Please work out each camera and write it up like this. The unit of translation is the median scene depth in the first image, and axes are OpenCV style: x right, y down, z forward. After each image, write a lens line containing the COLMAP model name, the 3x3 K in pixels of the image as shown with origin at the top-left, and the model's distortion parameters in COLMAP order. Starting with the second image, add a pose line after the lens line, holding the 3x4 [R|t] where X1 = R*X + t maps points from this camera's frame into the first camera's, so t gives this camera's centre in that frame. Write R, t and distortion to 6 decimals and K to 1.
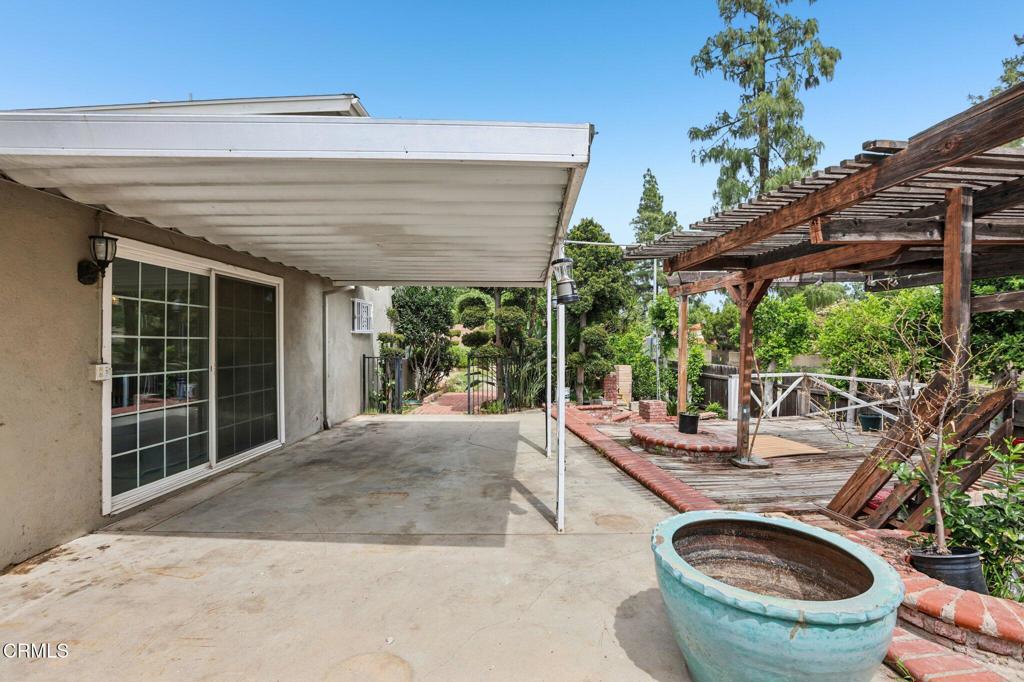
lens RADIAL K [[460.7, 0, 513.0], [0, 460.7, 343.0], [0, 0, 1]] dist [-0.047812, 0.012255]
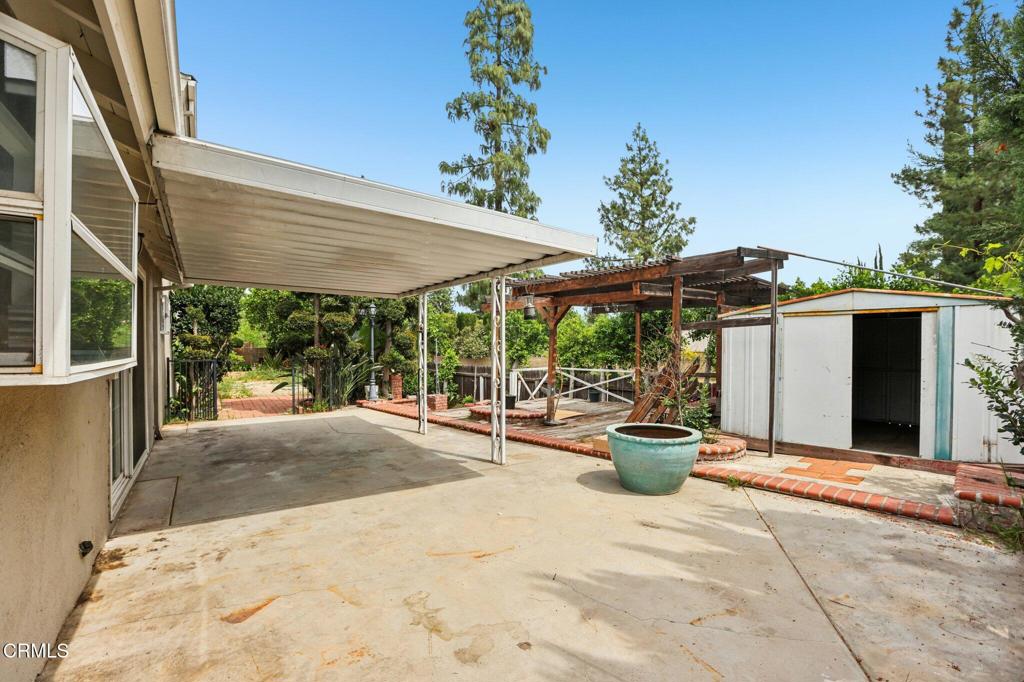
lens RADIAL K [[460.7, 0, 510.6], [0, 460.7, 347.8], [0, 0, 1]] dist [-0.047812, 0.012255]
pose [[0.811193, 0.001719, 0.584777, -0.370421], [-0.000869, 0.999998, -0.001733, 0.008770], [-0.584779, 0.000898, 0.811193, -0.129591]]
